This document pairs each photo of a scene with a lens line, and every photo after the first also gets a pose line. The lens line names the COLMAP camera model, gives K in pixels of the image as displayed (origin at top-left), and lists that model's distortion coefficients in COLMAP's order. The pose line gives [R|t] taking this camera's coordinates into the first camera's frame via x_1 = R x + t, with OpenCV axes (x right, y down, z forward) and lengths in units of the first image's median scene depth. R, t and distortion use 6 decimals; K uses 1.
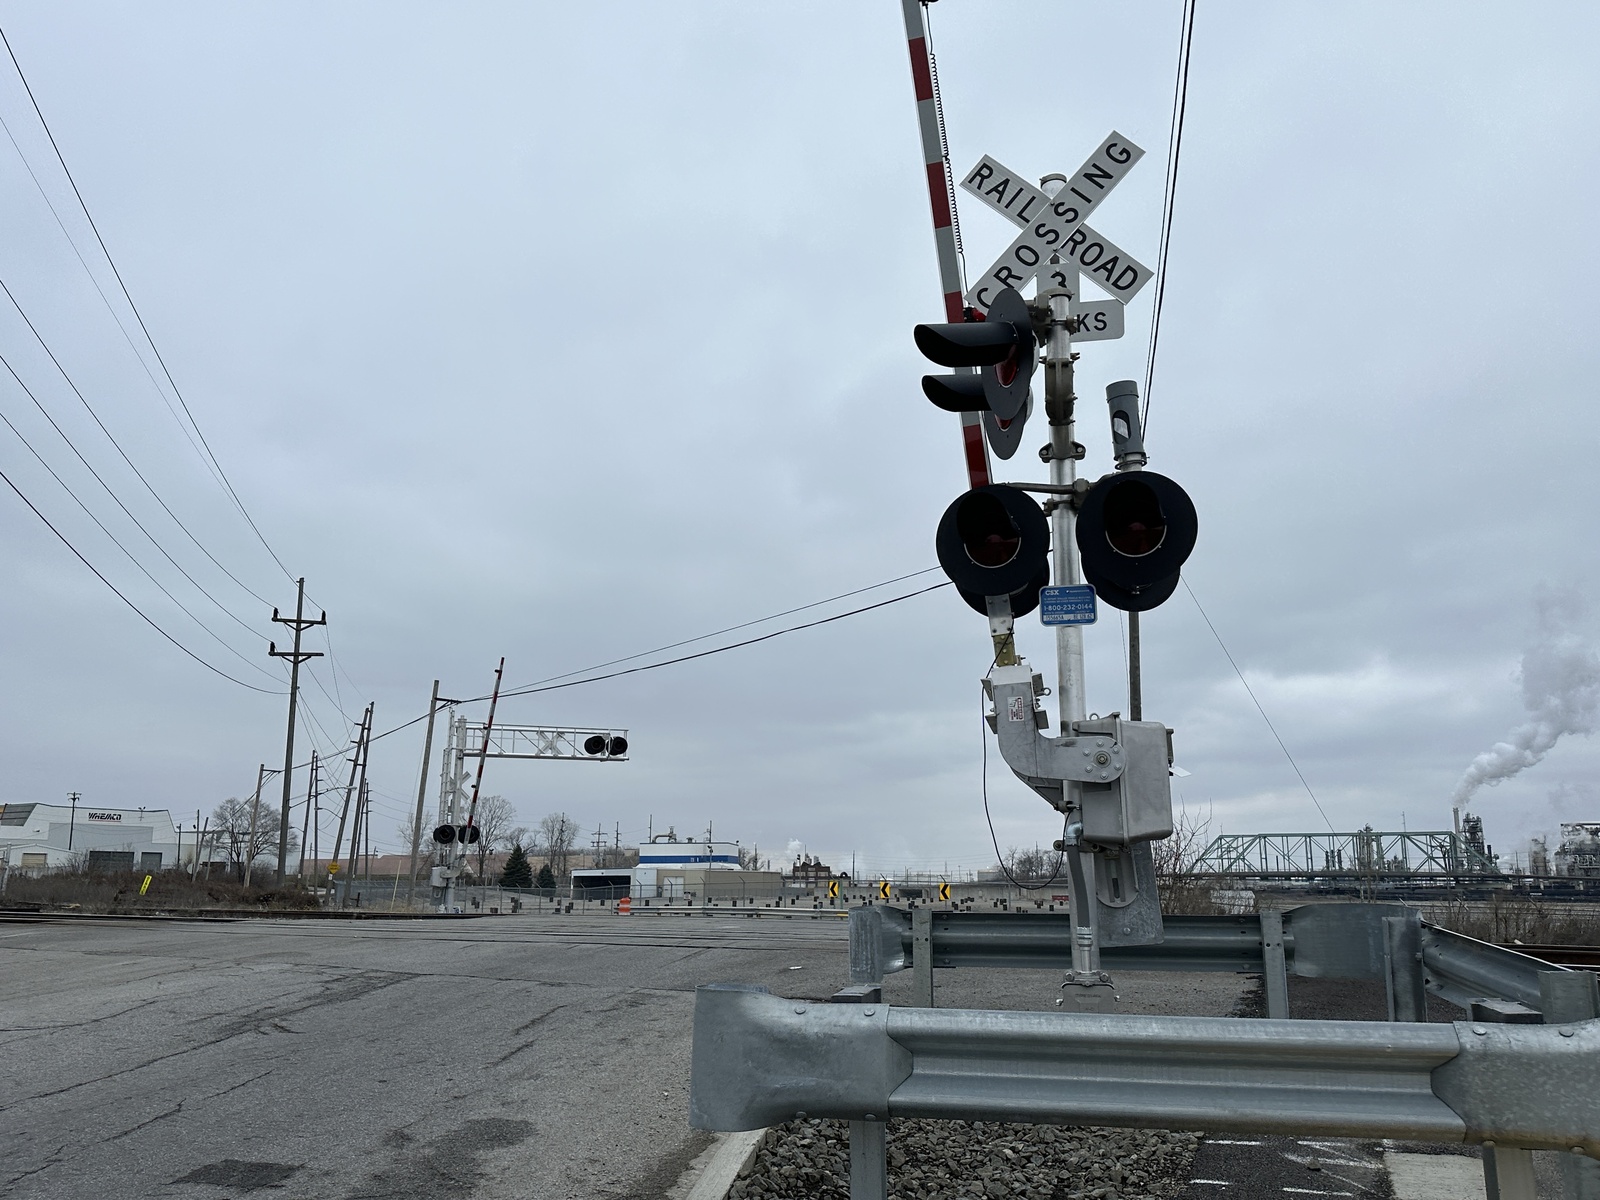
lens RADIAL K [[1270.4, 0, 810.2], [0, 1270.4, 621.0], [0, 0, 1]] dist [0.141984, -0.277614]
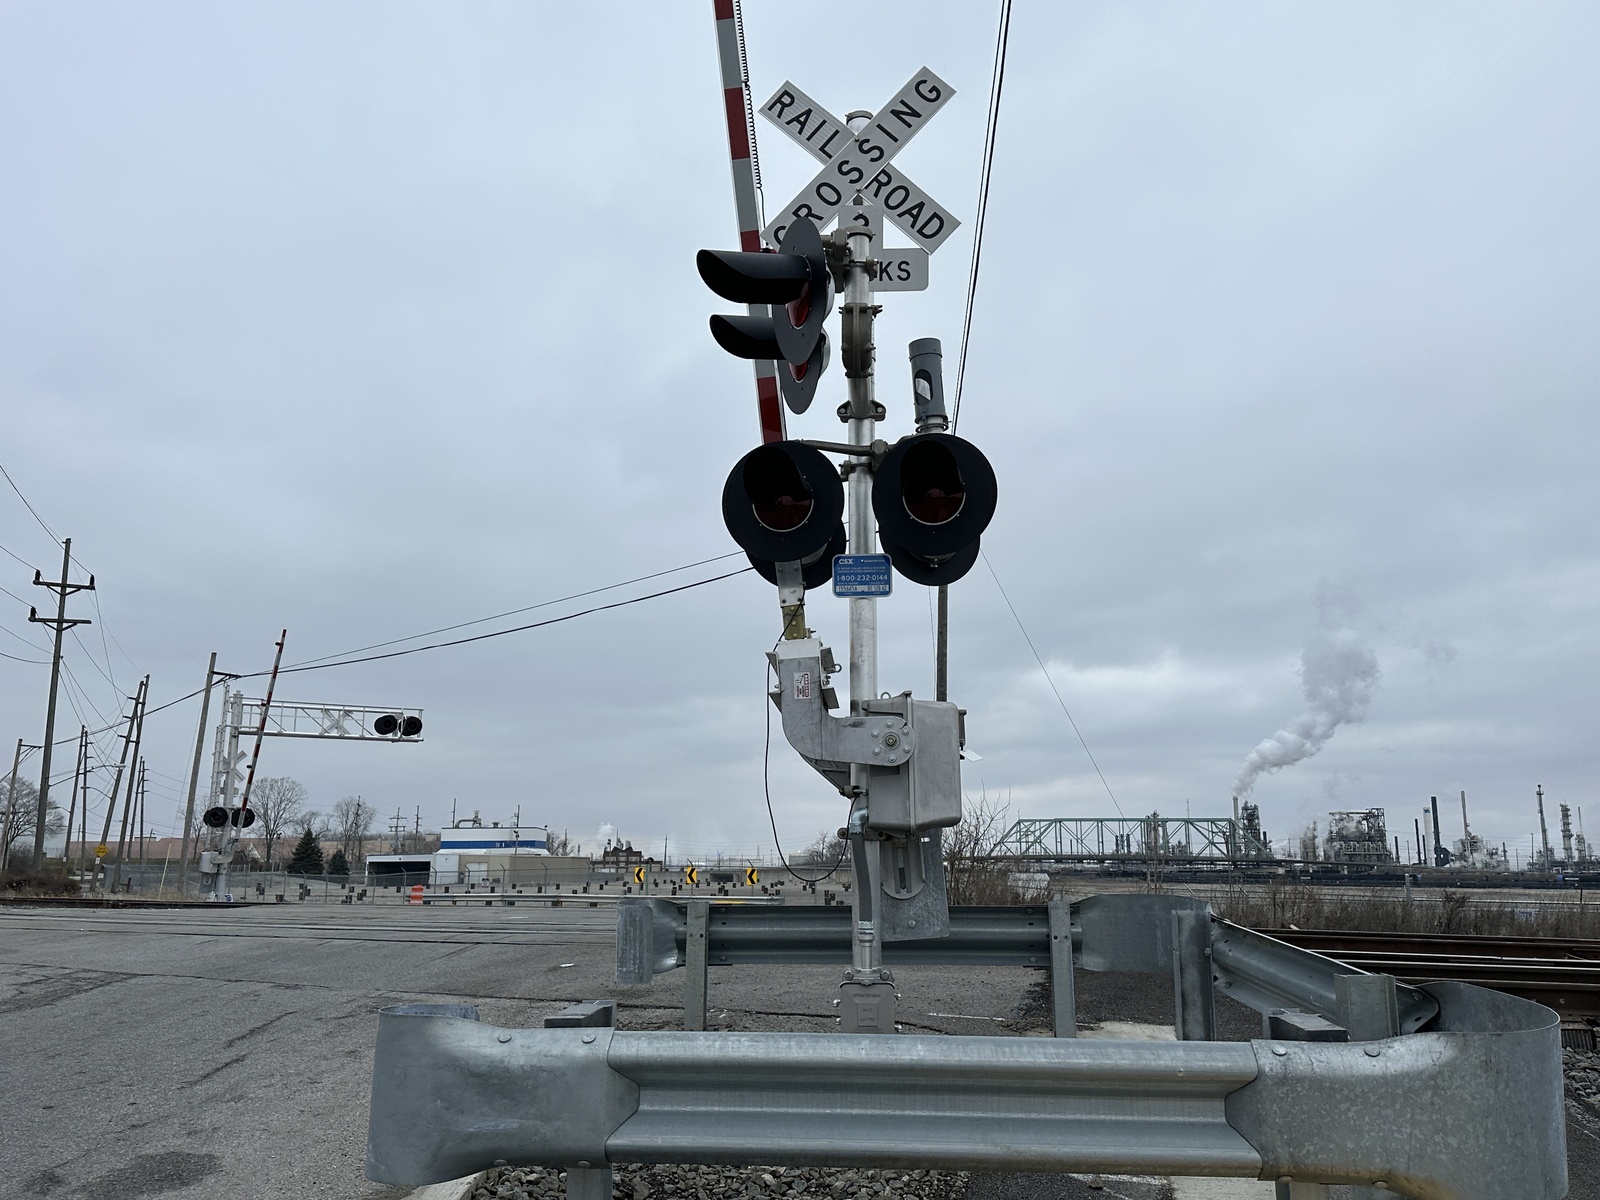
lens RADIAL K [[1270.4, 0, 810.2], [0, 1270.4, 621.0], [0, 0, 1]] dist [0.141984, -0.277614]
pose [[0.989704, 0.027056, 0.140549, 0.033122], [-0.028725, 0.999539, 0.009857, 0.011917], [-0.140217, -0.013793, 0.990025, 0.083281]]
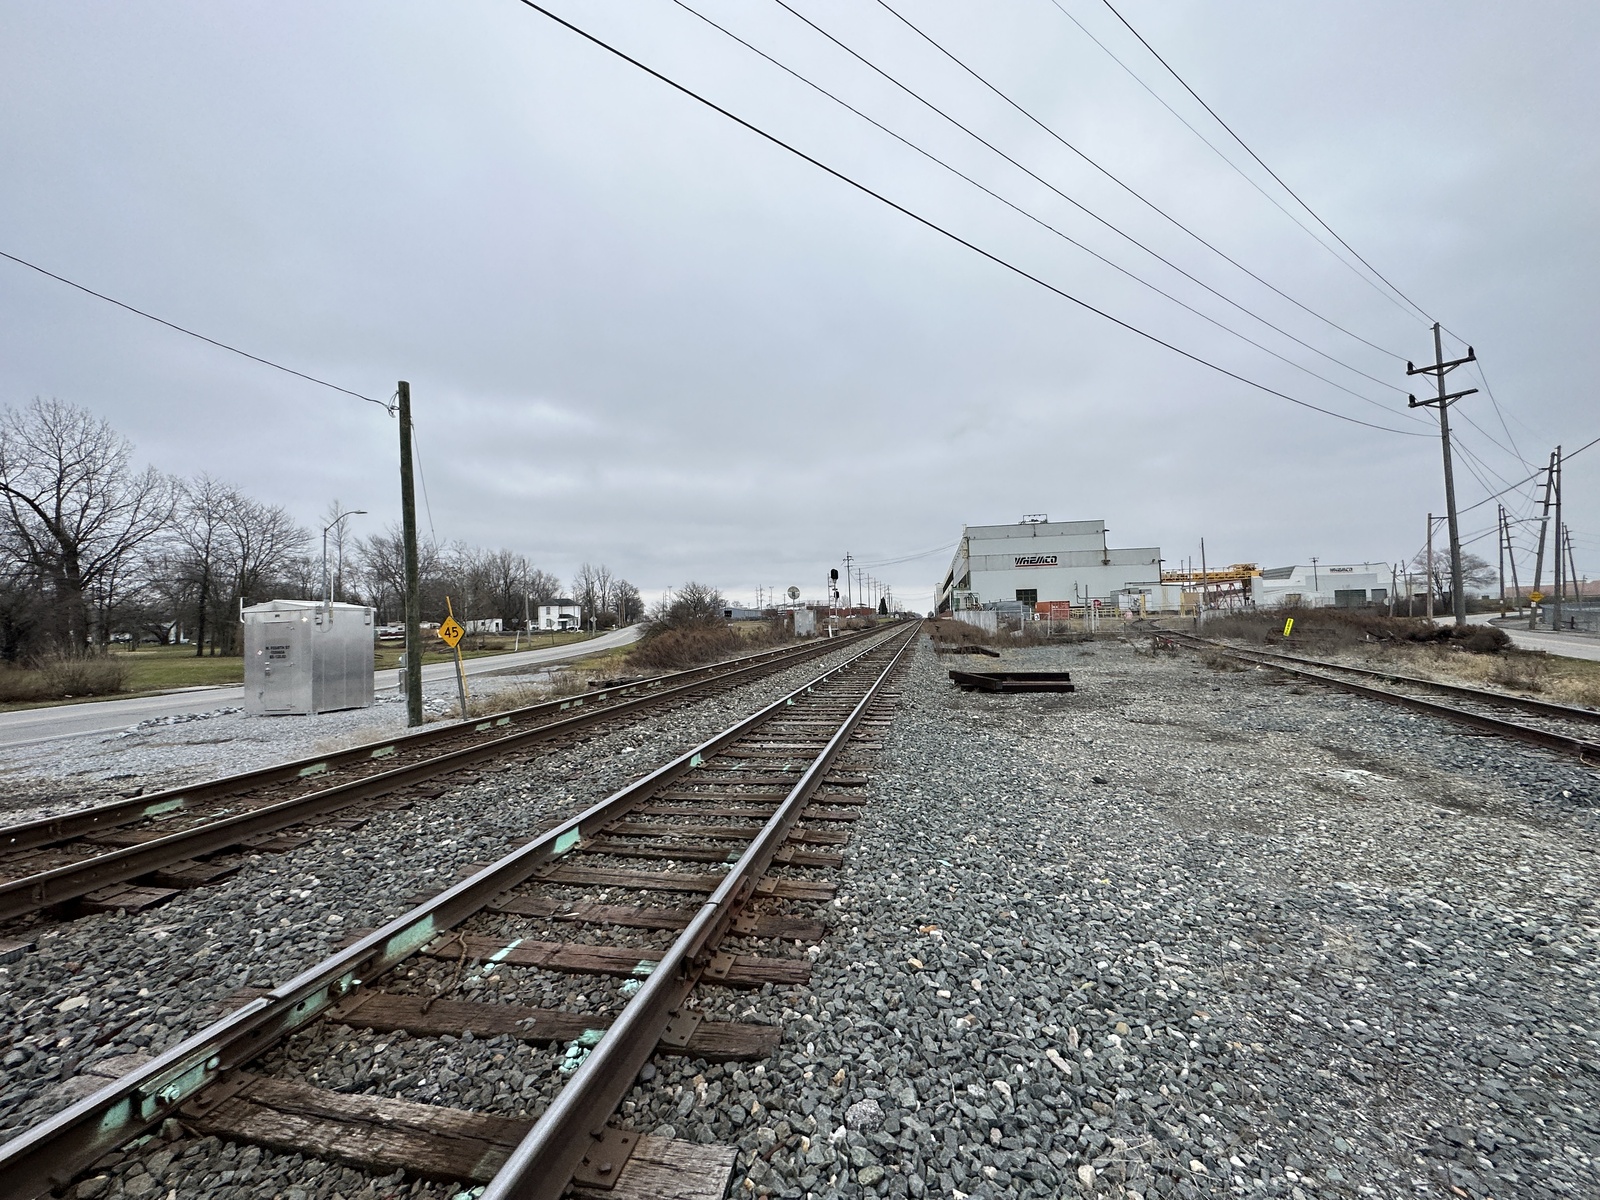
lens RADIAL K [[647.6, 0, 800.0], [0, 647.6, 600.0], [0, 0, 1]] dist [-0.001418, -0.000282]
pose [[0.358730, -0.044725, -0.932369, -1.046090], [0.214666, 0.976032, 0.035774, 0.506252], [0.908422, -0.212981, 0.359733, 3.023065]]
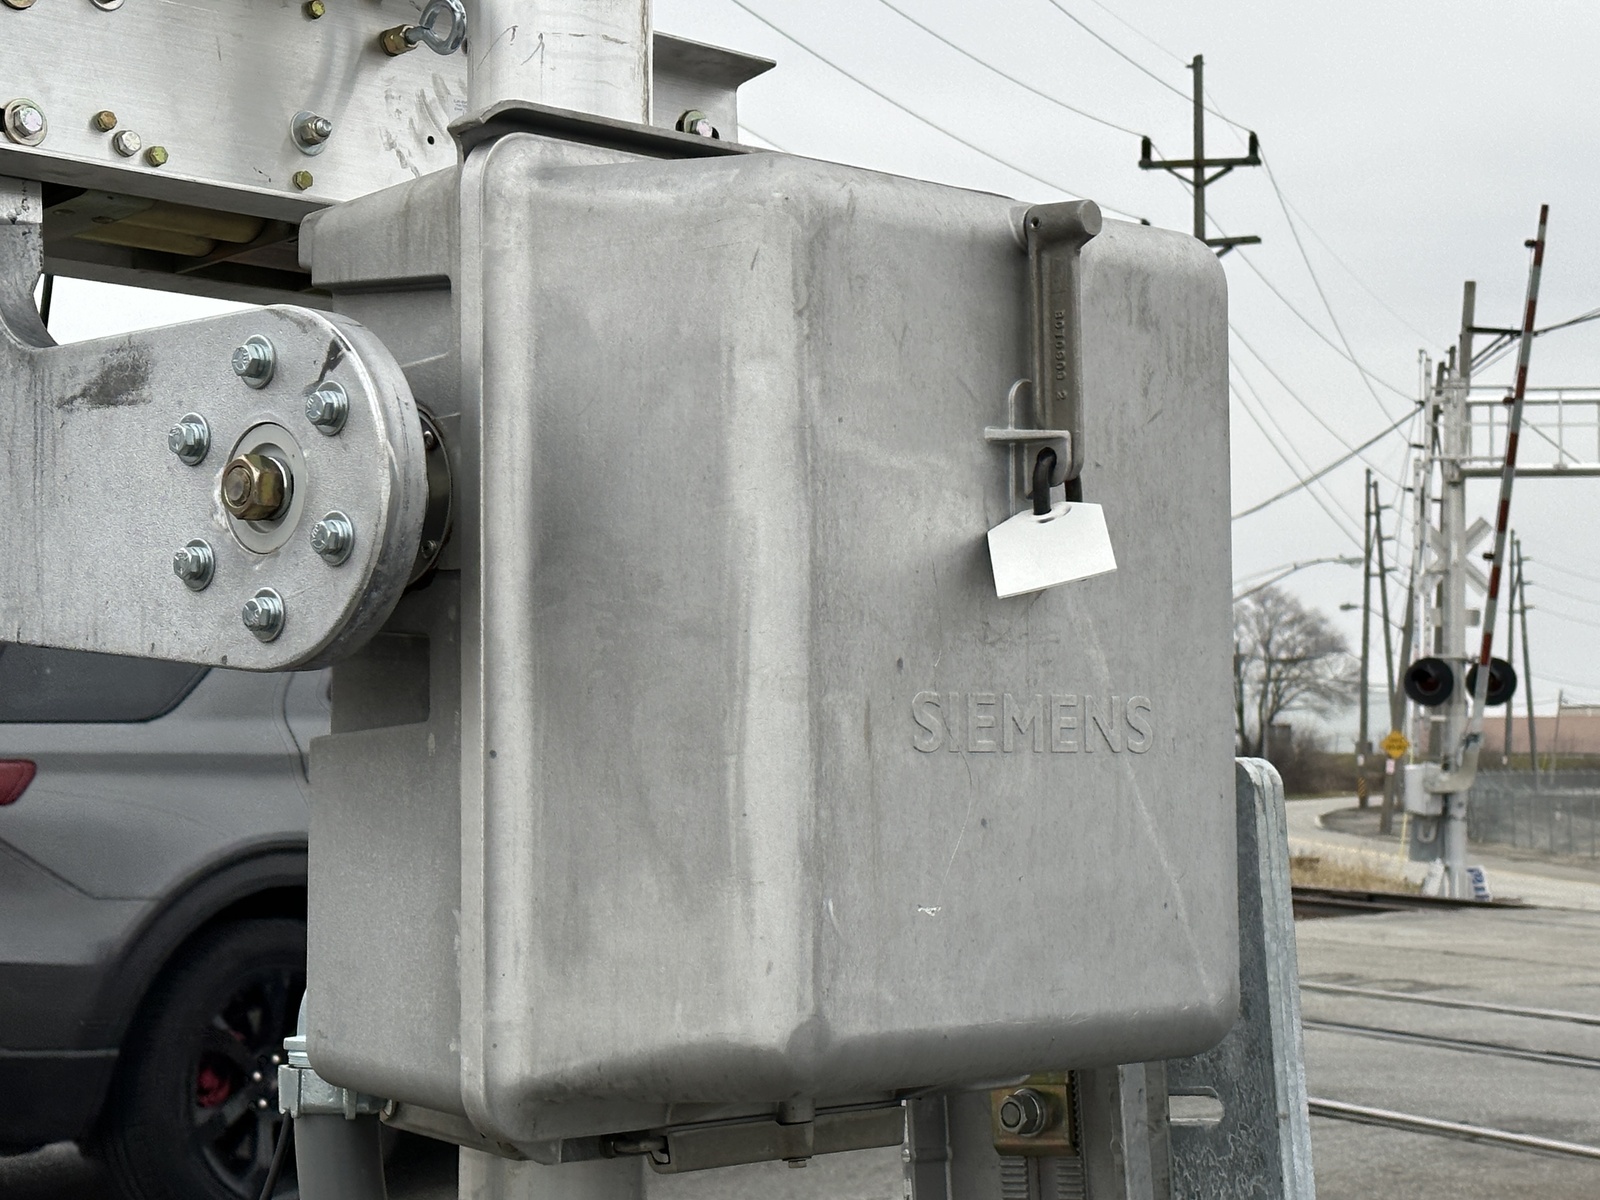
lens RADIAL K [[3161.5, 0, 800.0], [0, 3161.5, 600.0], [0, 0, 1]] dist [0.021685, 0.103628]
pose [[0.841060, -0.021950, -0.540496, 0.374338], [0.100413, 0.988146, 0.116121, 0.075336], [0.531540, -0.151938, 0.833294, 0.651996]]
